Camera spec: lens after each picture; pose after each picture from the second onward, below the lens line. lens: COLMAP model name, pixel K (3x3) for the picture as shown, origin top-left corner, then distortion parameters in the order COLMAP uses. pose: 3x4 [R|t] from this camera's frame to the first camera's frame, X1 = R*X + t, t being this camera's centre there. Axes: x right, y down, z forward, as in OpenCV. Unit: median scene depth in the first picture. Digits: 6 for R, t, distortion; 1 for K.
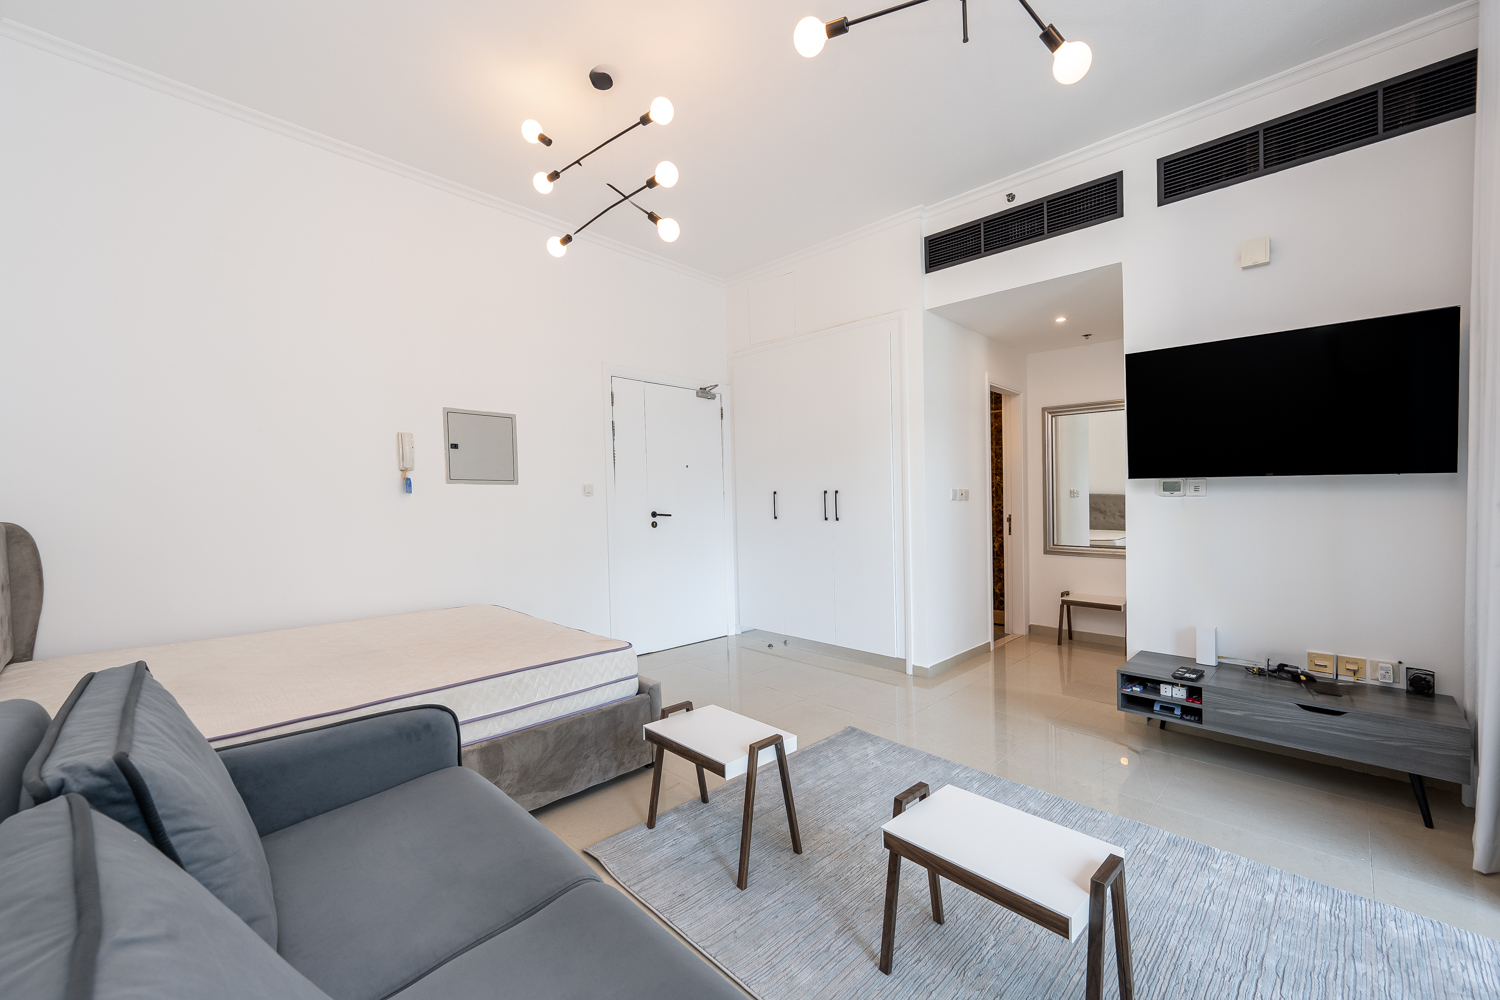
lens RADIAL K [[593.3, 0, 749.7], [0, 593.3, 506.3], [0, 0, 1]] dist [-0.000564, -0.000039]
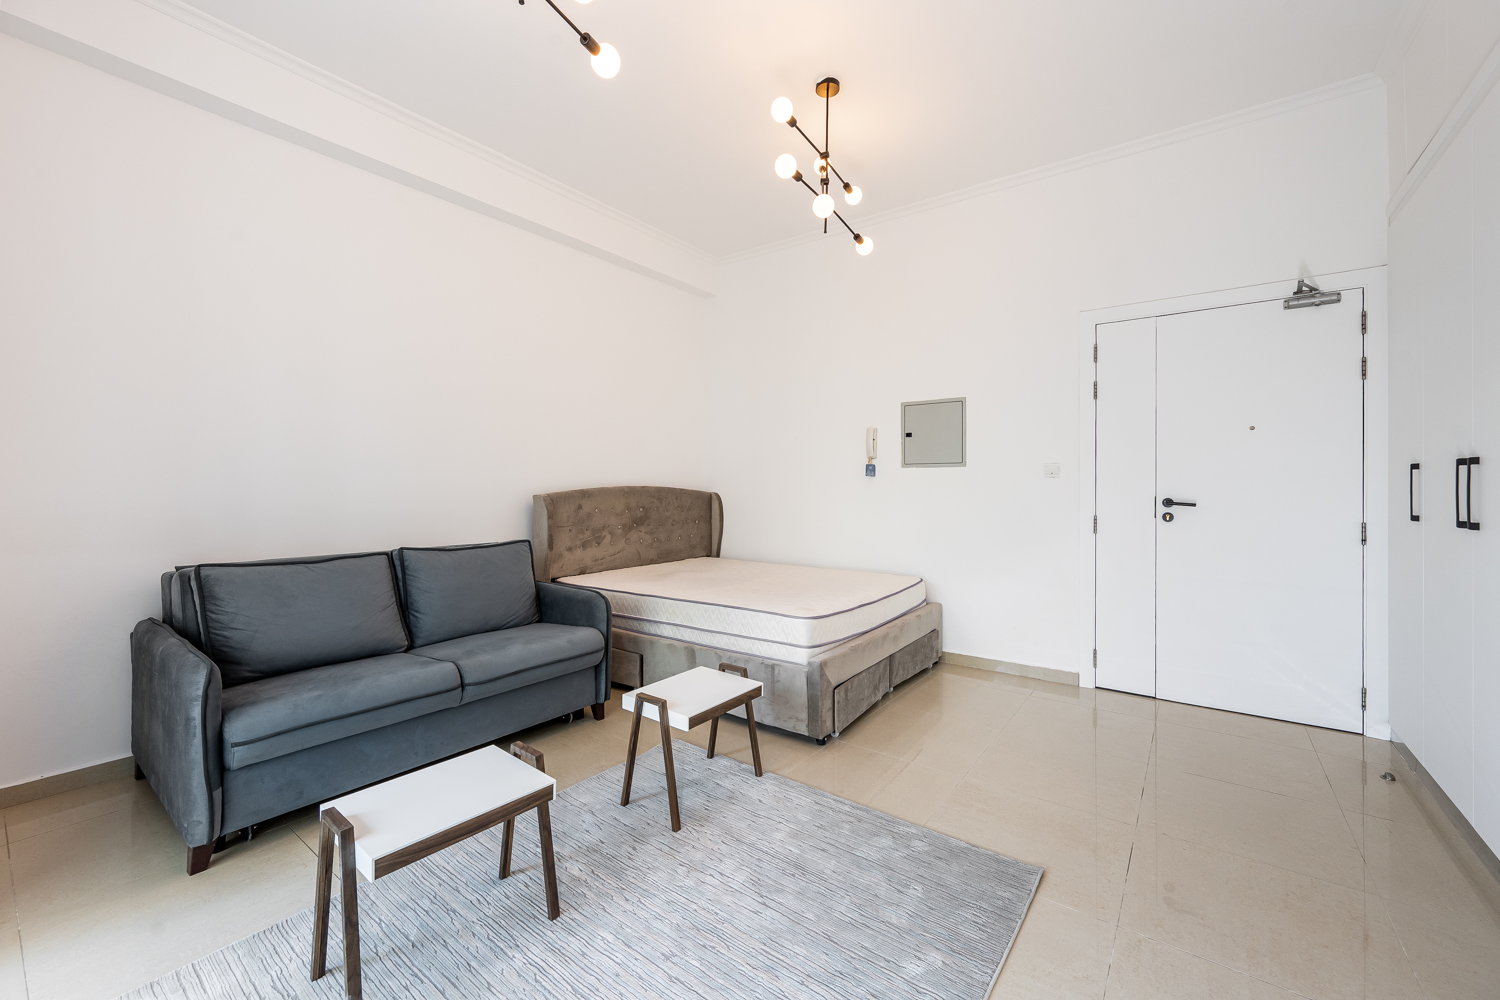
lens RADIAL K [[593.3, 0, 750.2], [0, 593.3, 493.6], [0, 0, 1]] dist [-0.000564, -0.000039]
pose [[0.144458, 0.015428, -0.989391, 0.578145], [-0.014653, 0.999802, 0.013451, 0.000943], [0.989402, 0.012554, 0.144656, 0.522085]]
